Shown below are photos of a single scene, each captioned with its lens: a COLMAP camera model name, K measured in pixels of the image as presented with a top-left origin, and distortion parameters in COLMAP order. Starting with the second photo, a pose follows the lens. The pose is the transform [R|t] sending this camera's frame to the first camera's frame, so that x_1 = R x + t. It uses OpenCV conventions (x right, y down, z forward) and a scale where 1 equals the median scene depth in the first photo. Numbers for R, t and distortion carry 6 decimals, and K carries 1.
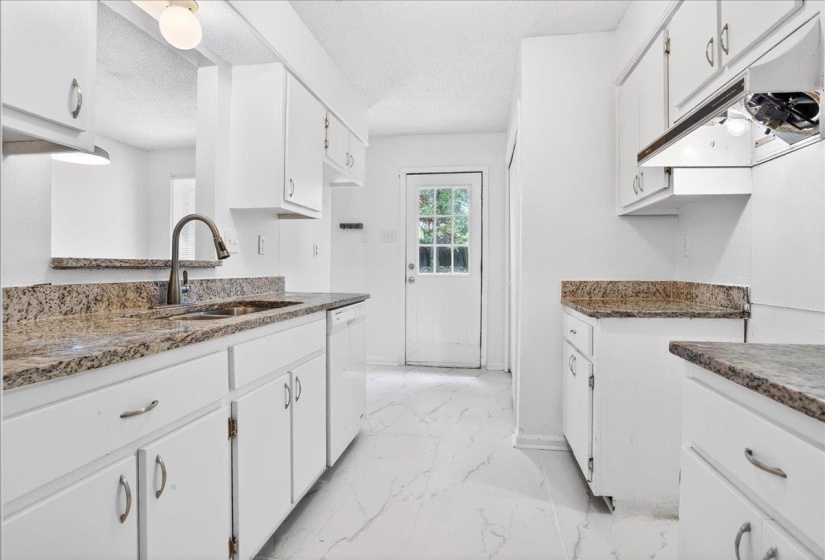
lens RADIAL K [[409.8, 0, 415.6], [0, 409.8, 279.6], [0, 0, 1]] dist [-0.070179, 0.027558]
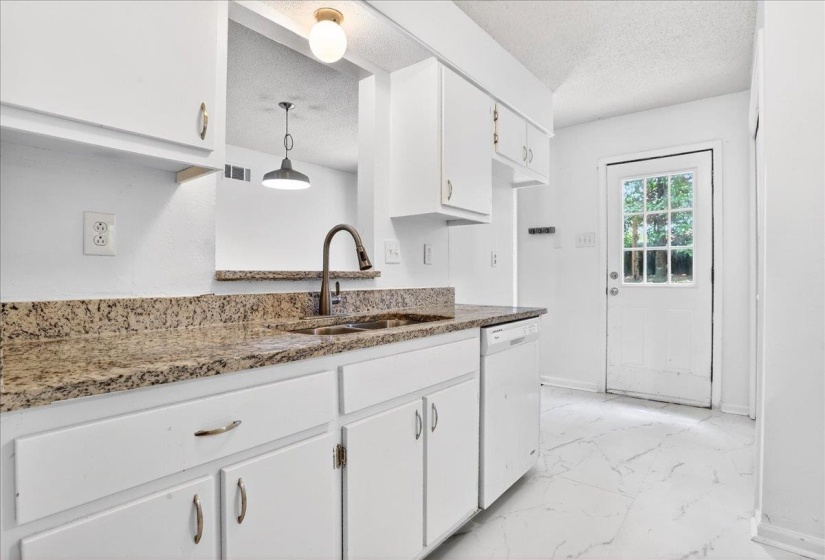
lens RADIAL K [[418.5, 0, 413.6], [0, 418.5, 284.7], [0, 0, 1]] dist [-0.078029, 0.030430]
pose [[0.874553, 0.000946, -0.484928, 0.083920], [-0.006391, 0.999934, -0.009576, -0.005409], [0.484887, 0.011474, 0.874501, 0.161473]]
